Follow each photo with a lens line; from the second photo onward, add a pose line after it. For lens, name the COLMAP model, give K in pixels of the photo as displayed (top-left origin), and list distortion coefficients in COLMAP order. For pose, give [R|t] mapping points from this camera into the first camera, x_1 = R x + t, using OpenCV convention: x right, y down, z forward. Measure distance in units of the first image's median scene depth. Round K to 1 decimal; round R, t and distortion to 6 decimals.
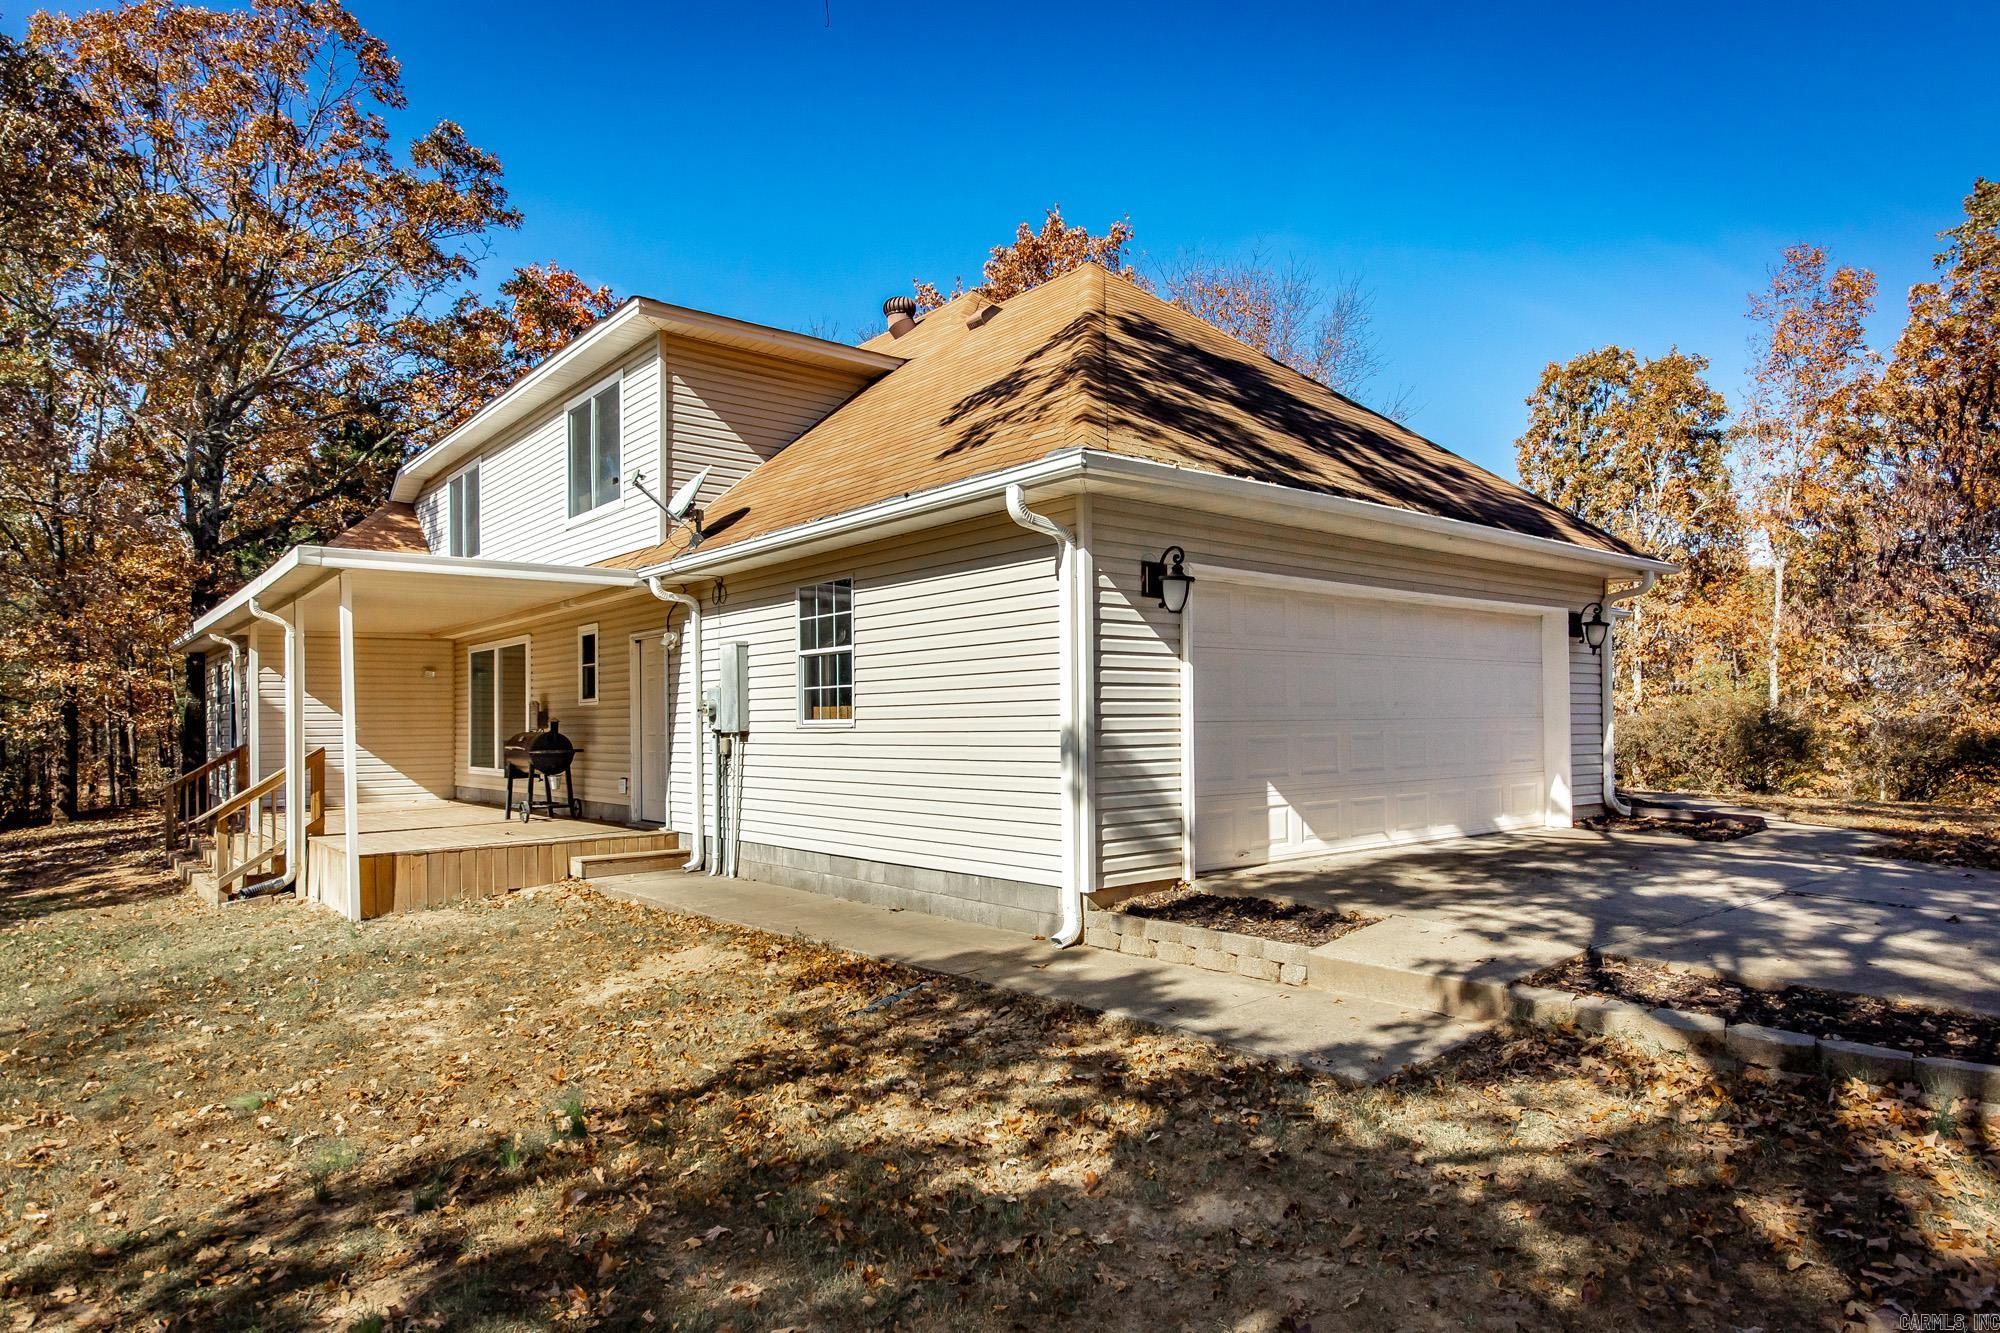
lens RADIAL K [[1160.5, 0, 1000.7], [0, 1160.5, 721.9], [0, 0, 1]] dist [0.001103, 0.000246]
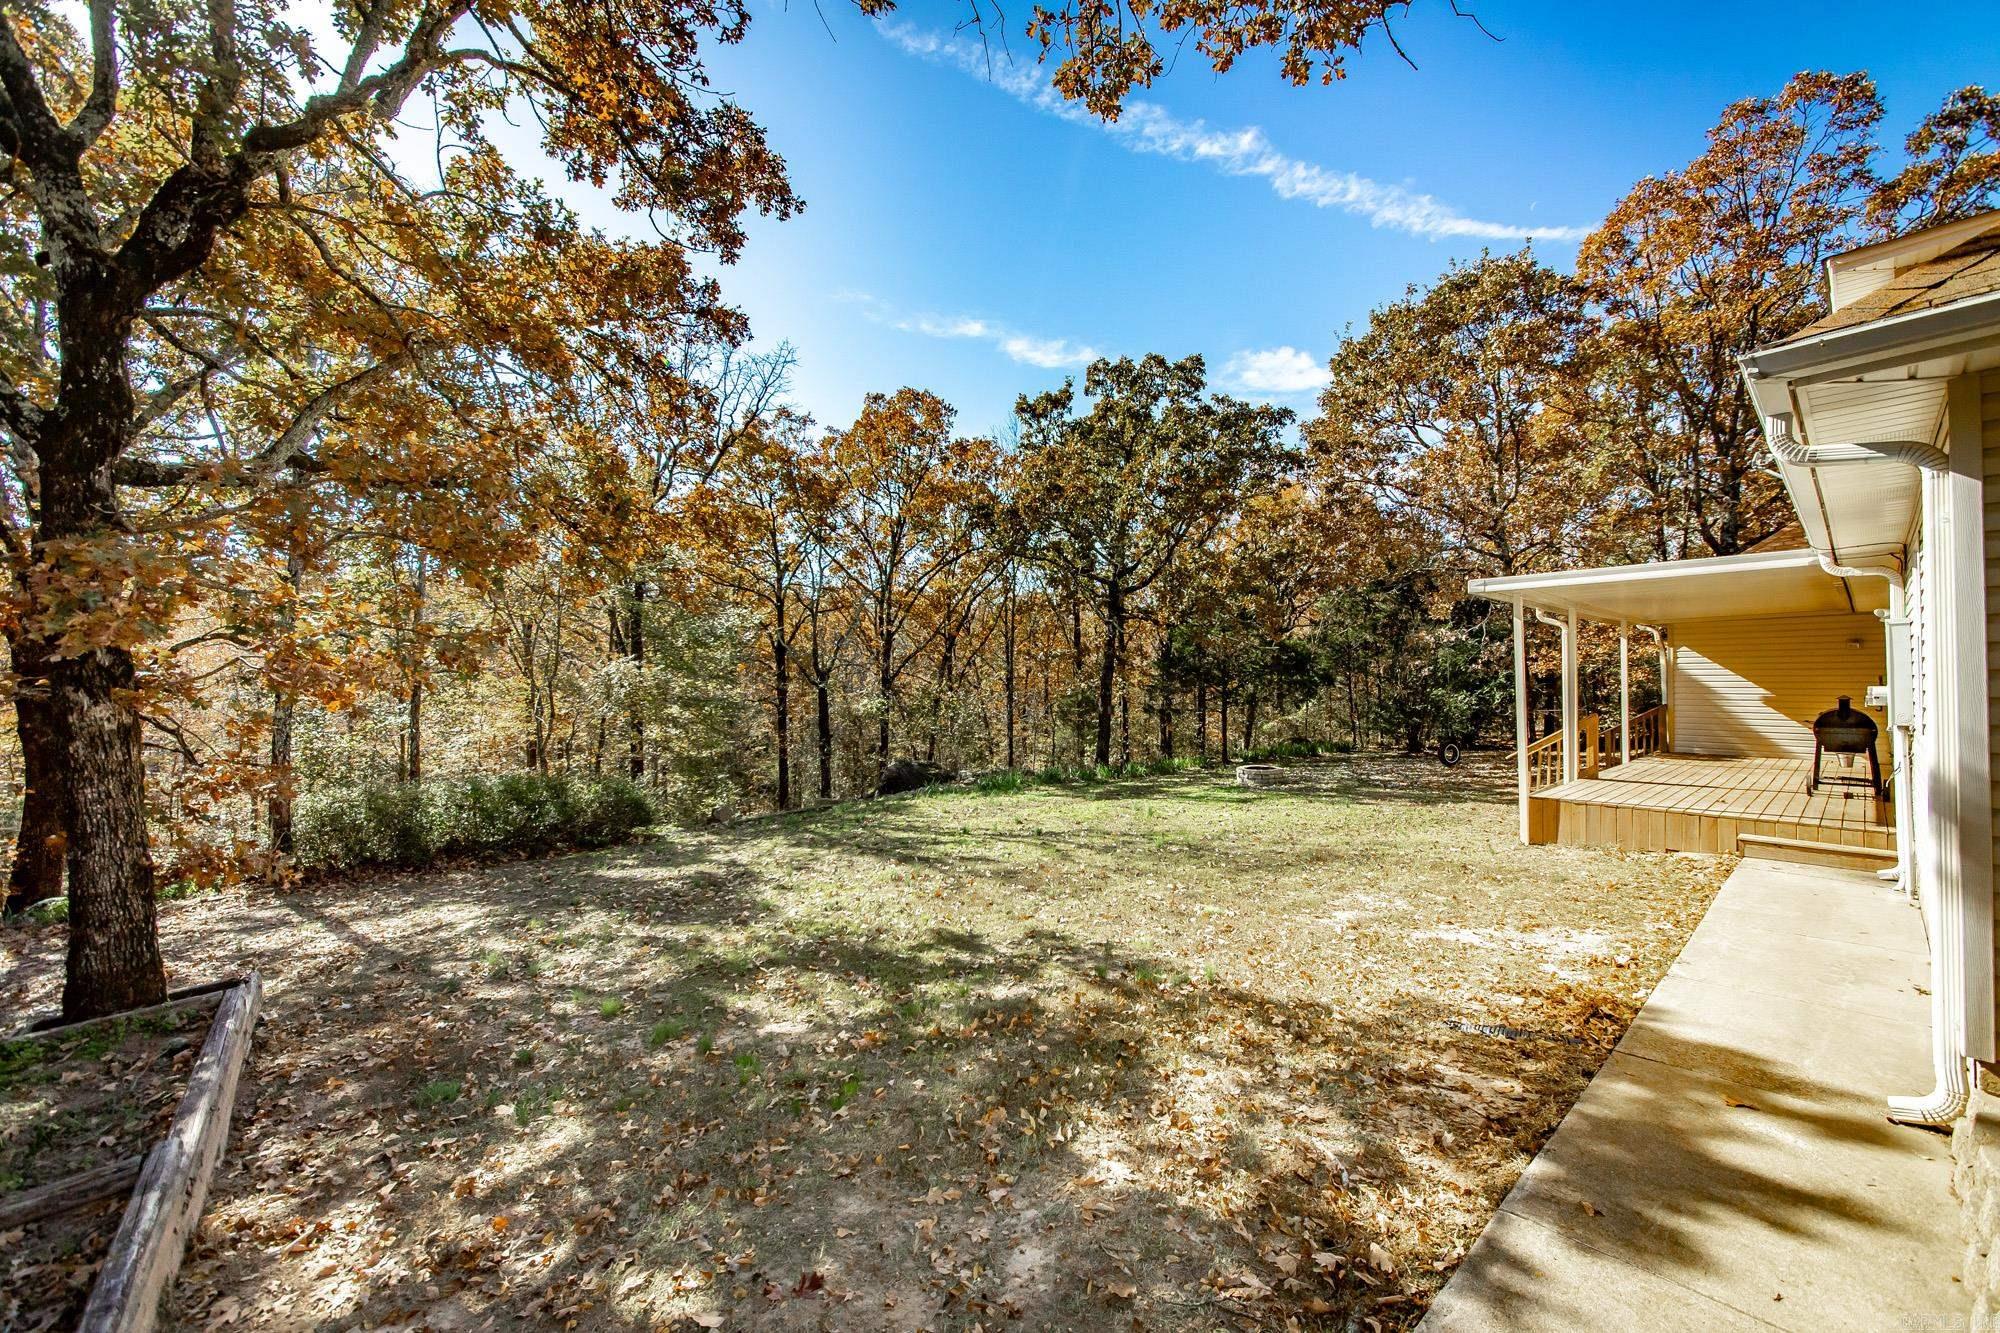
lens RADIAL K [[721.8, 0, 1000.0], [0, 721.8, 666.5], [0, 0, 1]] dist [-0.006492, 0.000056]
pose [[0.025279, -0.010207, -0.999628, 0.468967], [0.005188, 0.999936, -0.010079, -0.057233], [0.999667, -0.004931, 0.025331, 0.546804]]
